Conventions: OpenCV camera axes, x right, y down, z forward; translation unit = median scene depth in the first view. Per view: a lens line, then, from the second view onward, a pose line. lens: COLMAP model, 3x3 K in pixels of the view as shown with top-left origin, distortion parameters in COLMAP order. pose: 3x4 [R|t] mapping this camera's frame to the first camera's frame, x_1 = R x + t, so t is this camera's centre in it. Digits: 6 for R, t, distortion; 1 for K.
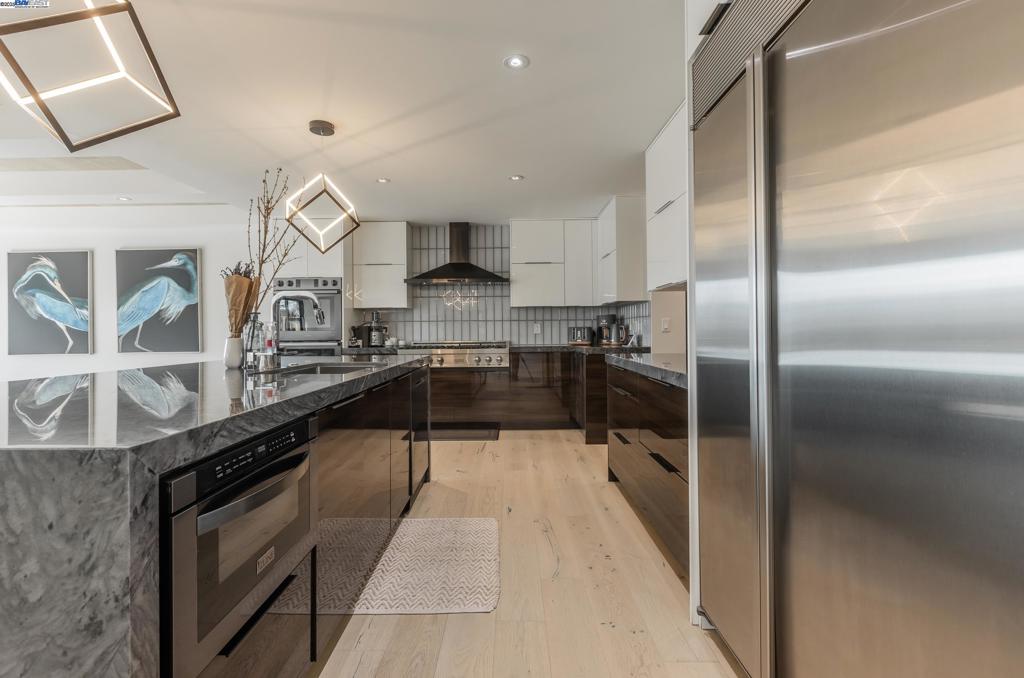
lens RADIAL K [[460.0, 0, 508.7], [0, 460.0, 333.8], [0, 0, 1]] dist [-0.000293, 0.000177]
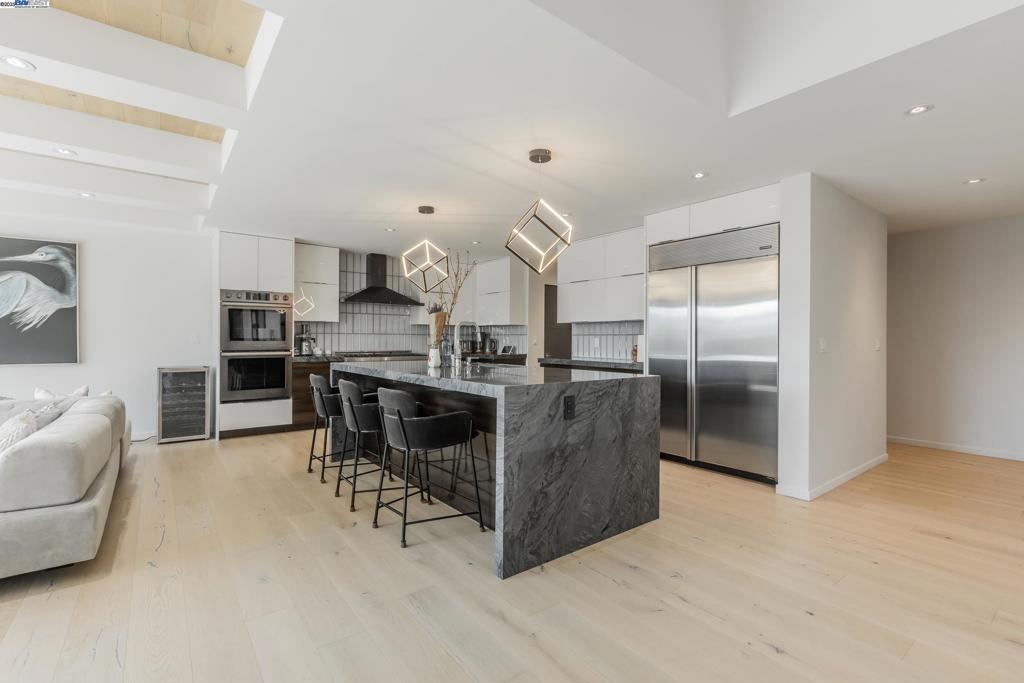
lens RADIAL K [[466.0, 0, 513.0], [0, 466.0, 343.5], [0, 0, 1]] dist [-0.001373, -0.000323]
pose [[0.782155, 0.008213, 0.623030, -0.601027], [-0.008891, 0.999958, -0.002021, -0.003736], [-0.623021, -0.003958, 0.782195, -0.200105]]
